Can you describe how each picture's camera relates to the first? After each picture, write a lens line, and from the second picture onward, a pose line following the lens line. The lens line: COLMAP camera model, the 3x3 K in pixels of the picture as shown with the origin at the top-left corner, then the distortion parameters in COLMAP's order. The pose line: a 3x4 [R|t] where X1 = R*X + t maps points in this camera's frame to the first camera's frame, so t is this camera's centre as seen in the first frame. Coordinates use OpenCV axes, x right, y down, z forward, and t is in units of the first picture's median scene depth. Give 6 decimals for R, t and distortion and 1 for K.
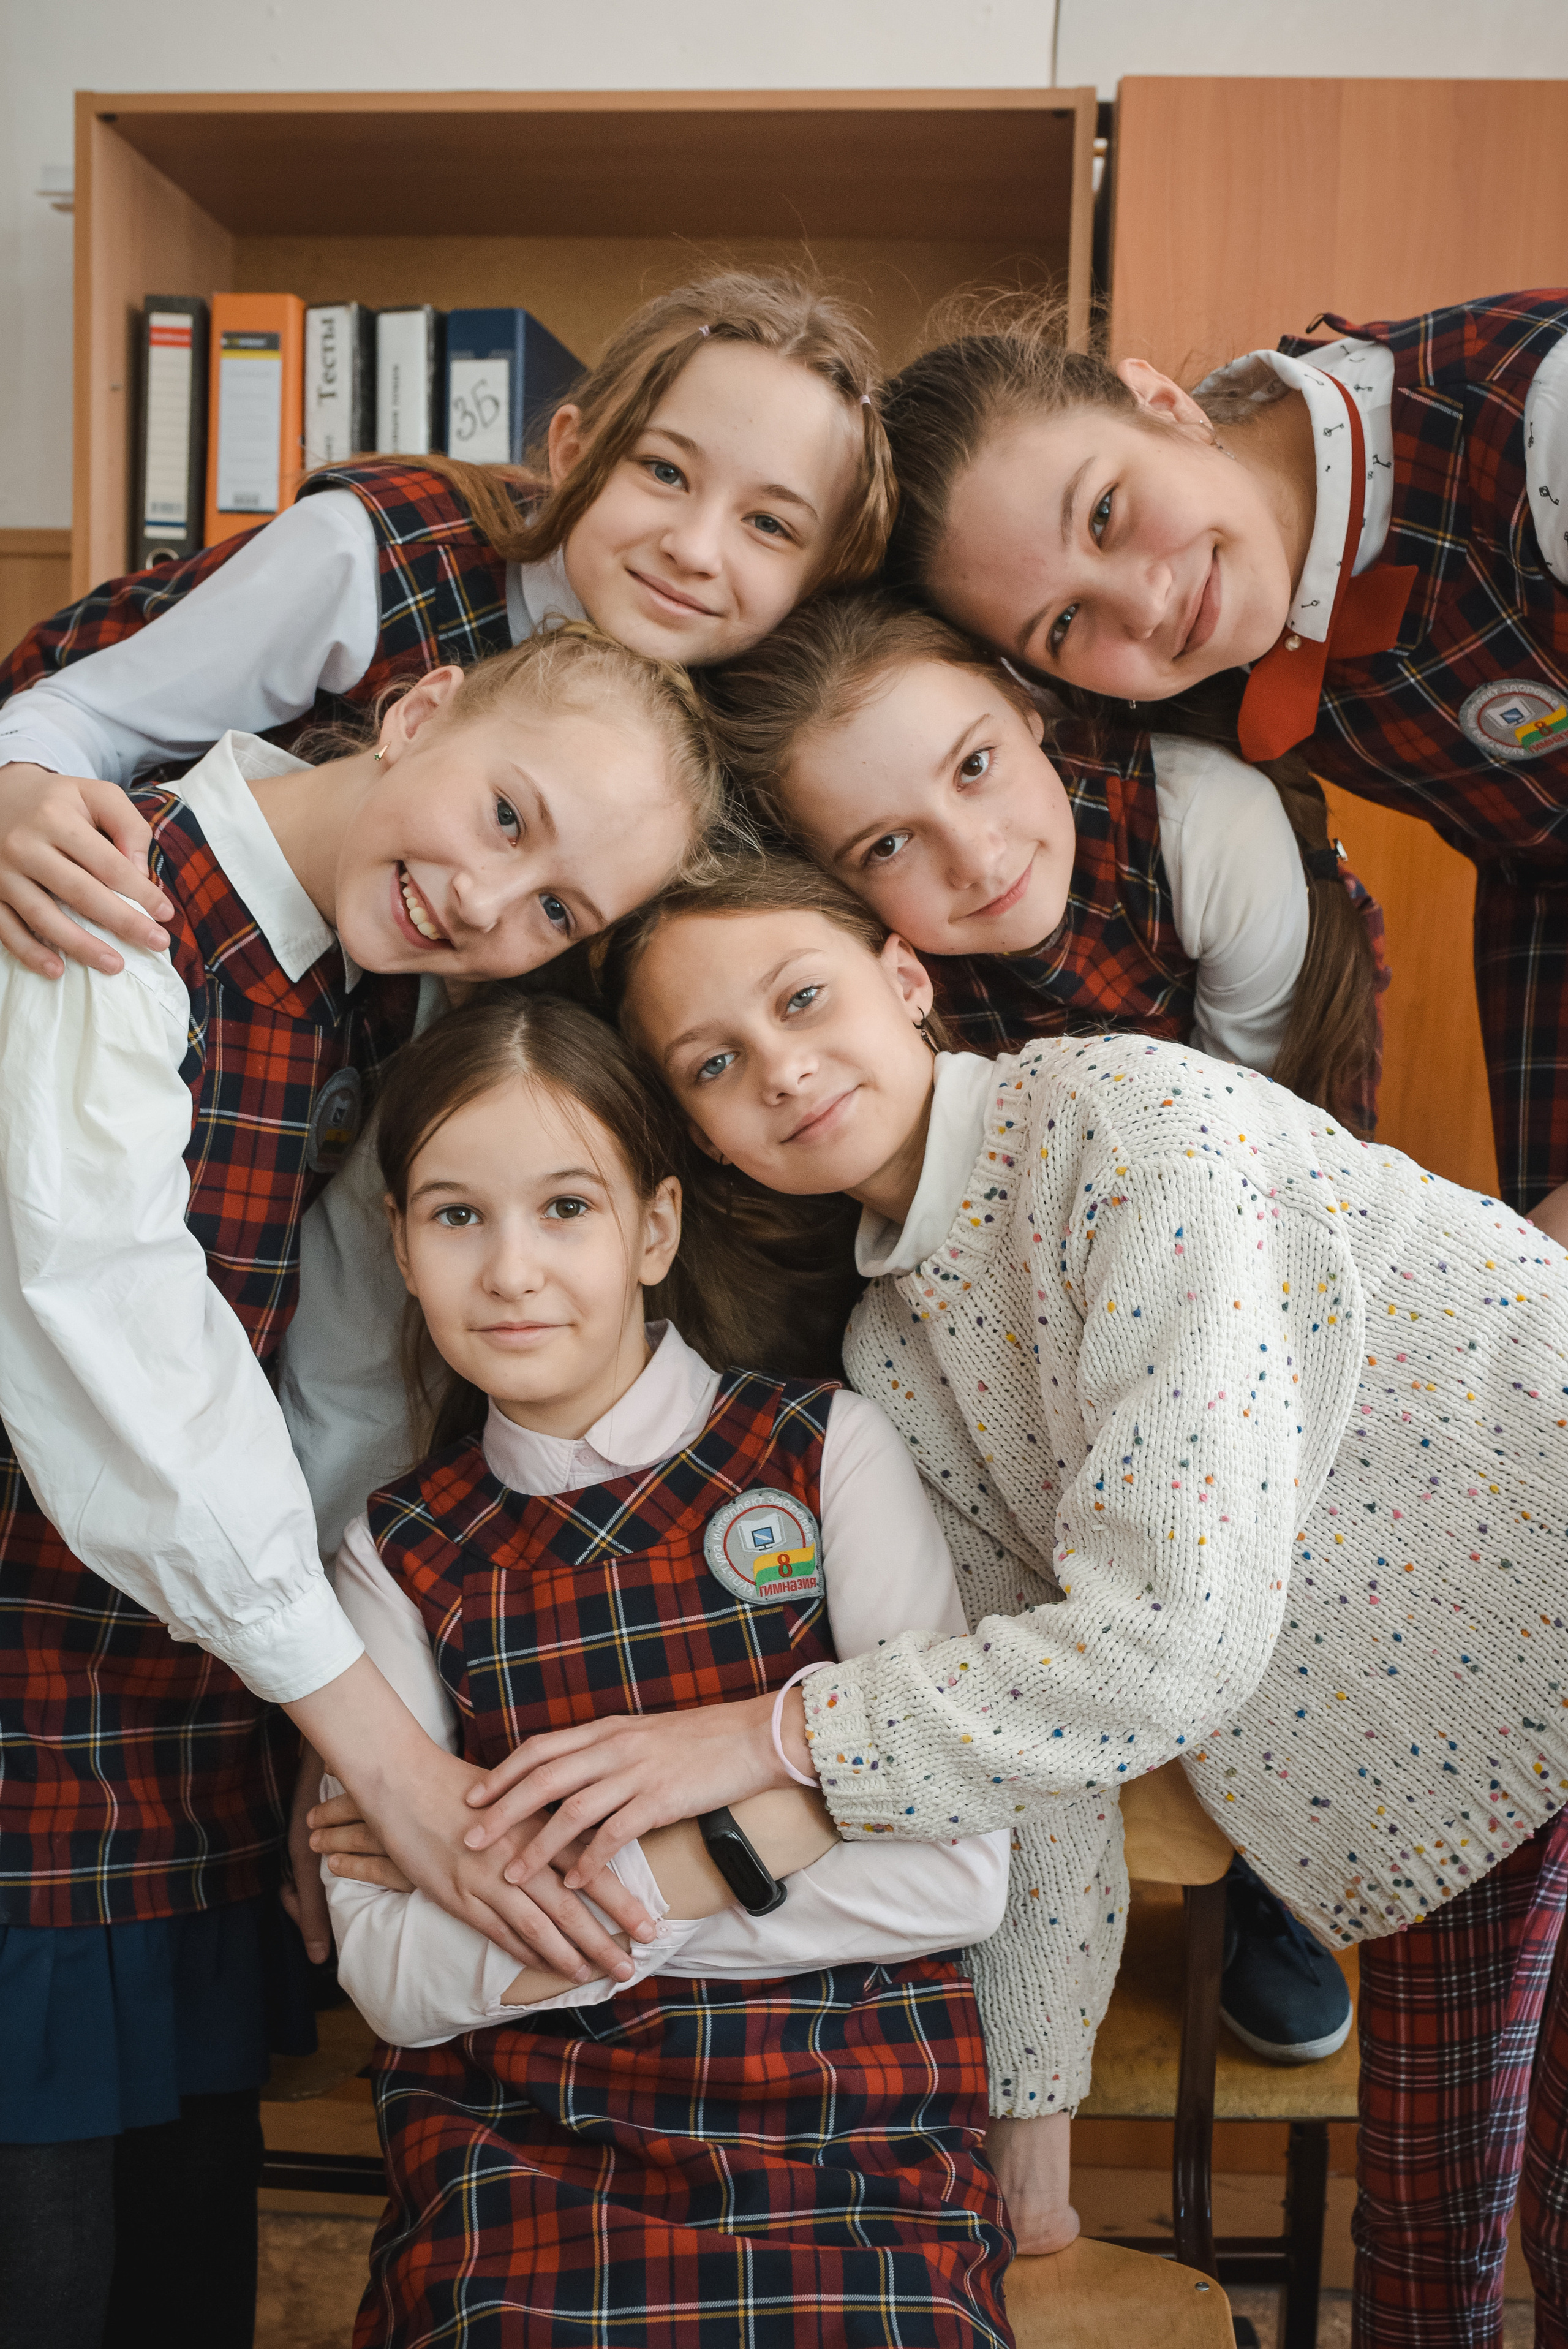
lens RADIAL K [[2281.2, 0, 787.6], [0, 2281.2, 1174.5], [0, 0, 1]] dist [0.036579, 0.000000]
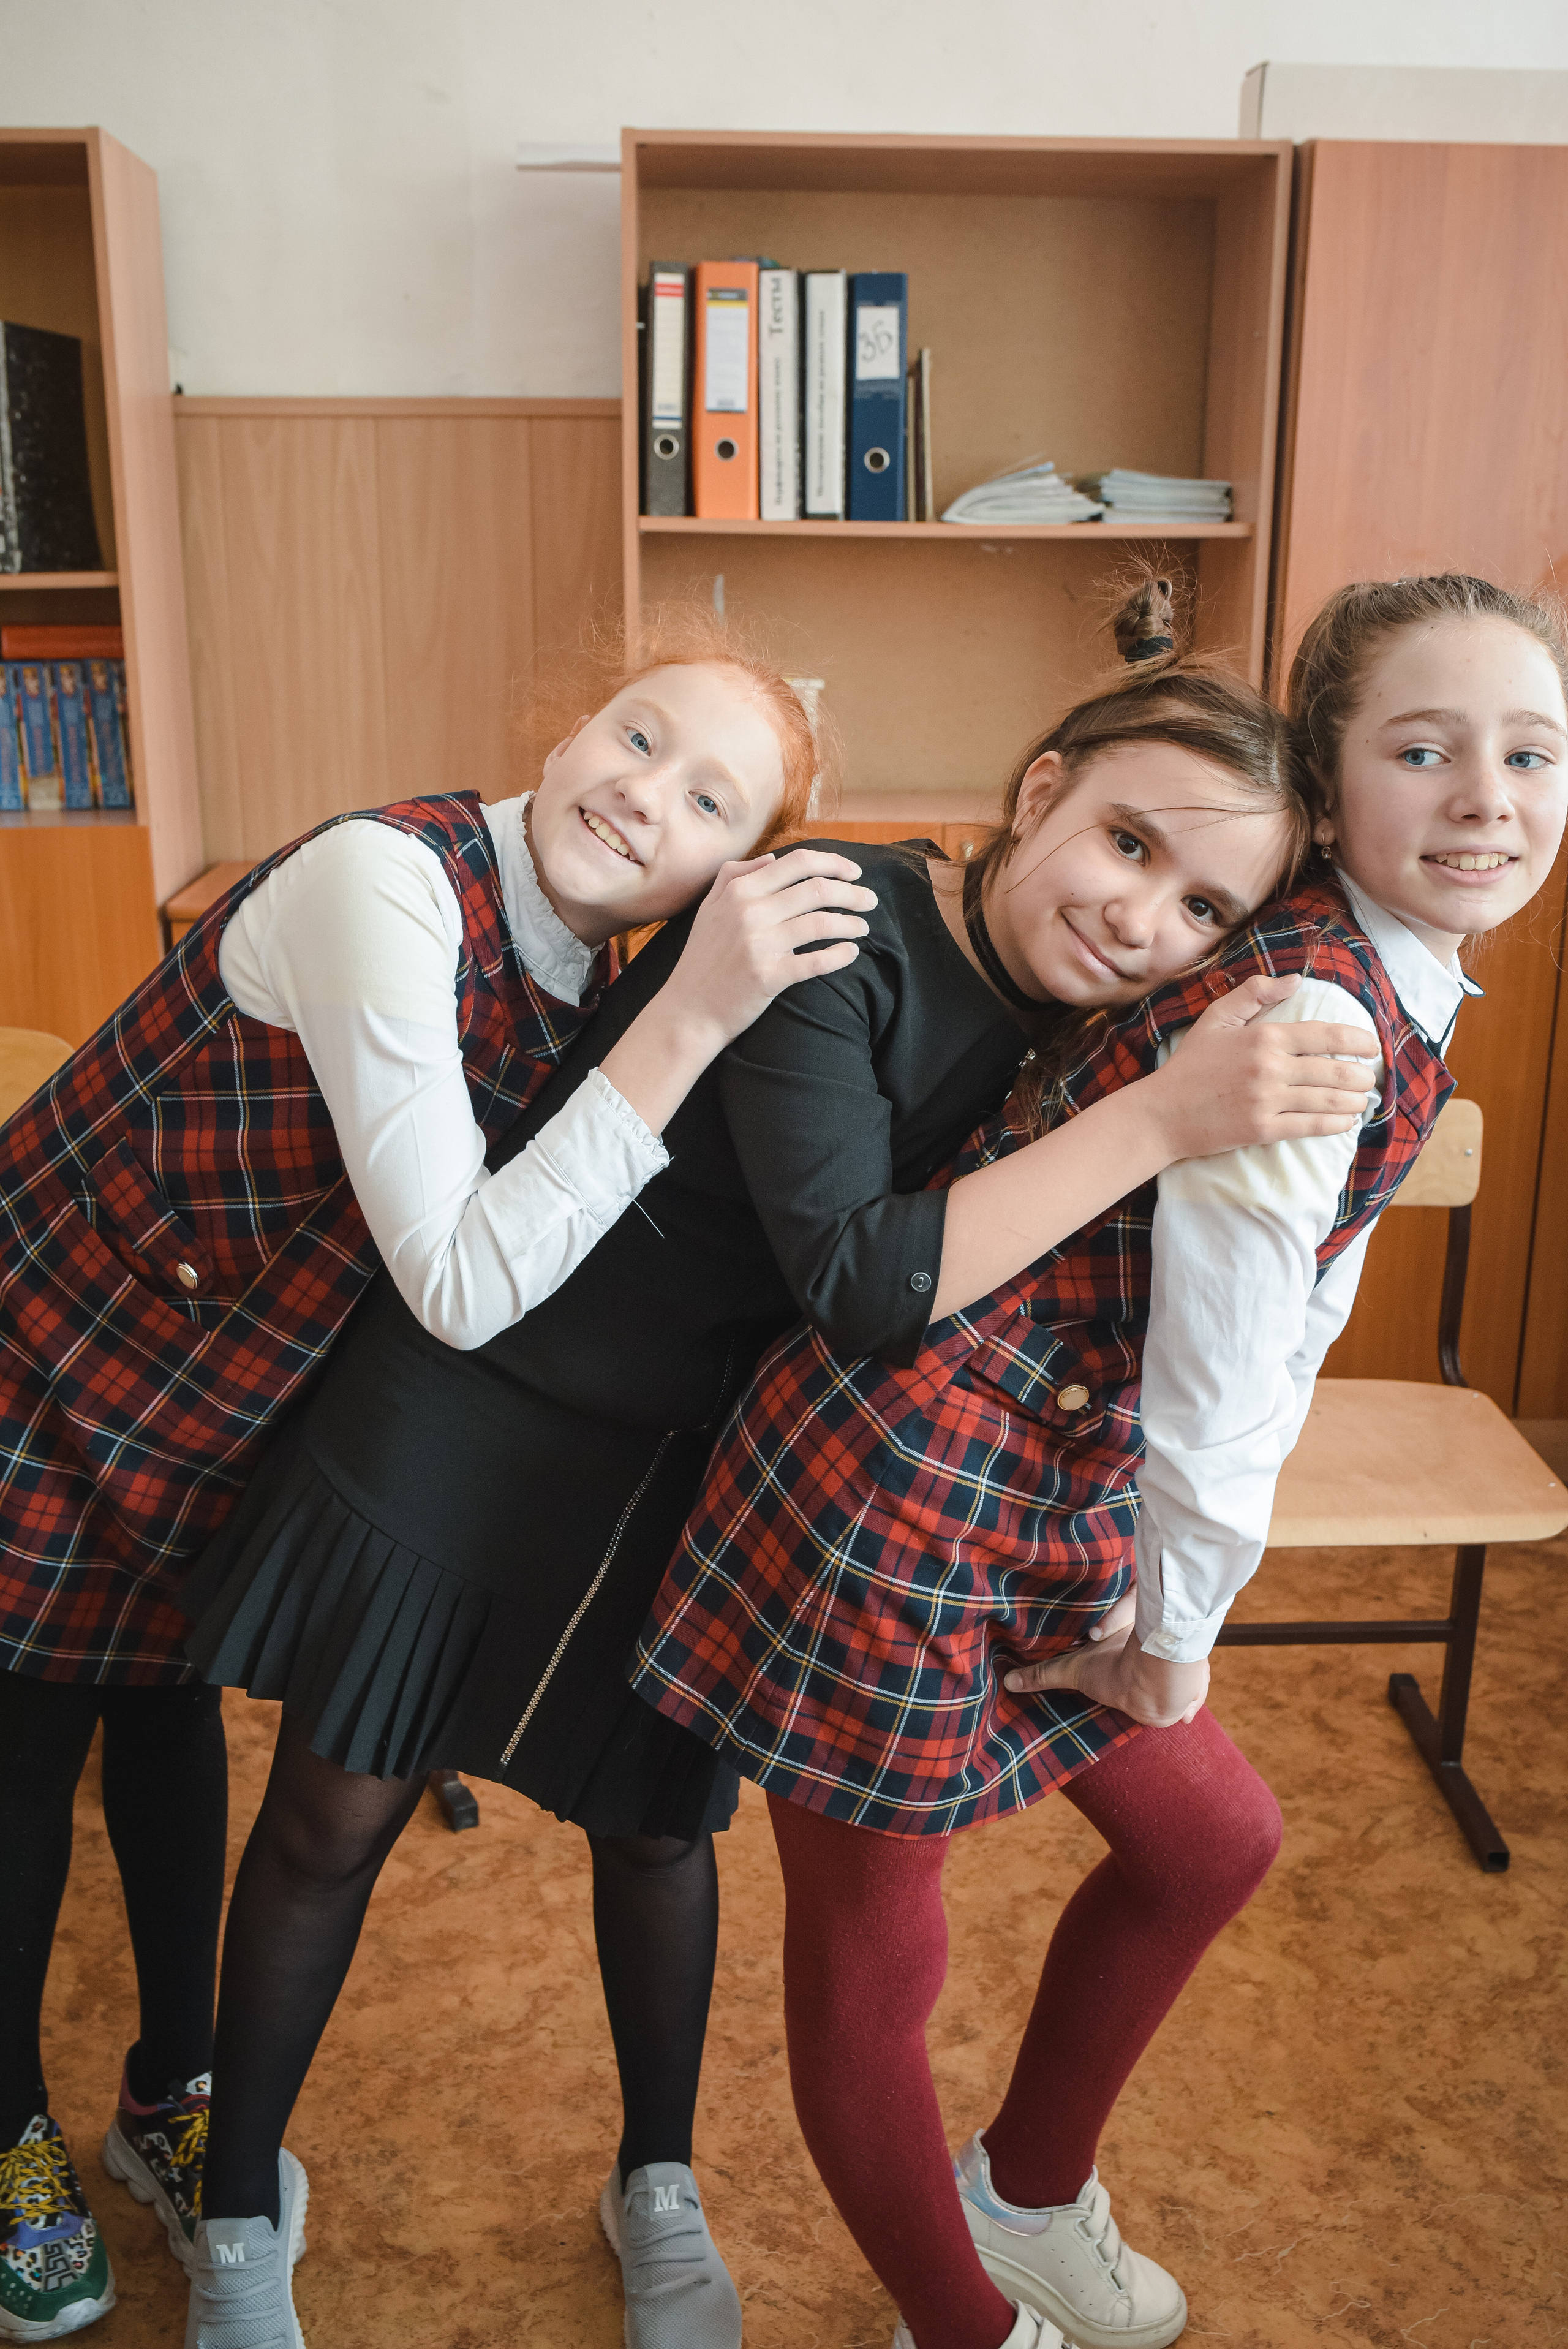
lens RADIAL K [[2281.2, 0, 785.5], [0, 2281.2, 1168.7], [0, 0, 1]] dist [0.036579, 0.000000]
pose [[0.988969, -0.054466, 0.137749, -0.434629], [0.033279, 0.987870, 0.151677, -0.021934], [-0.144339, -0.145419, 0.978785, -0.567397]]
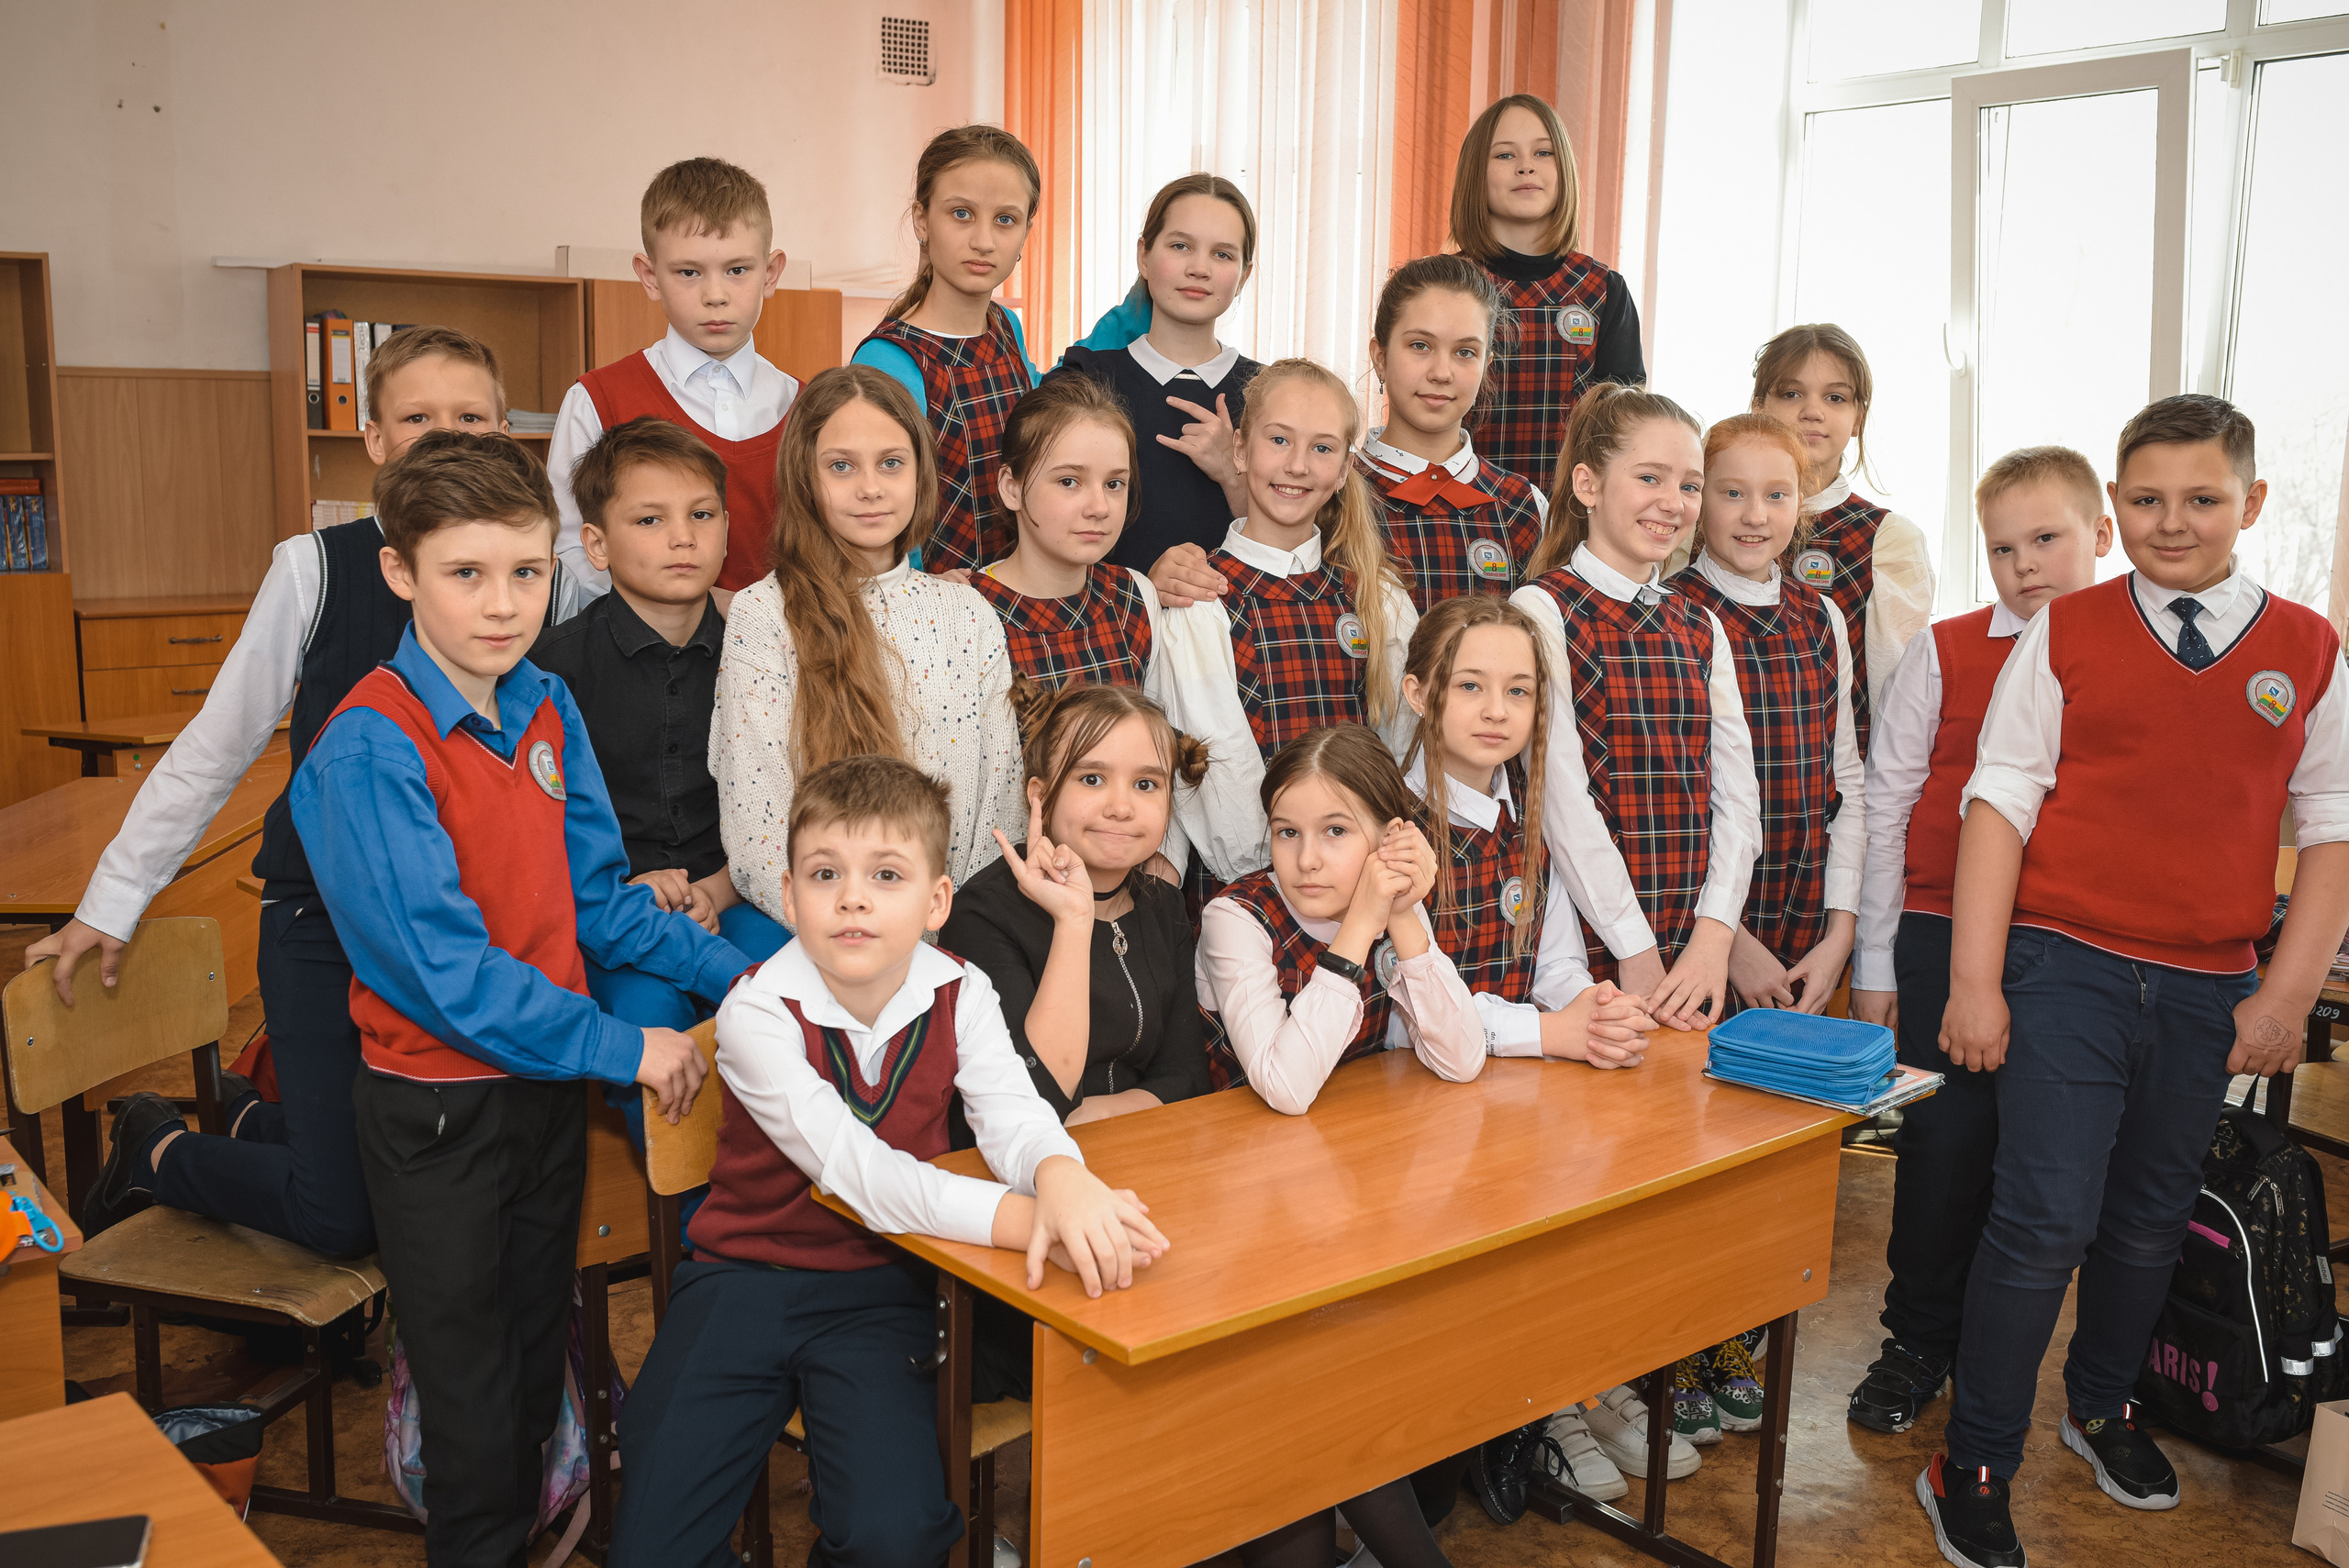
lens RADIAL K [[2281.4, 0, 1174.3], [0, 2281.4, 784.8], [0, 0, 1]] dist [0.036579, 0.000000]
pose [[0.766311, -0.109348, 0.633096, -1.497224], [0.079925, 0.993980, 0.074936, 0.141095], [-0.637479, -0.006824, 0.770438, -2.370314]]
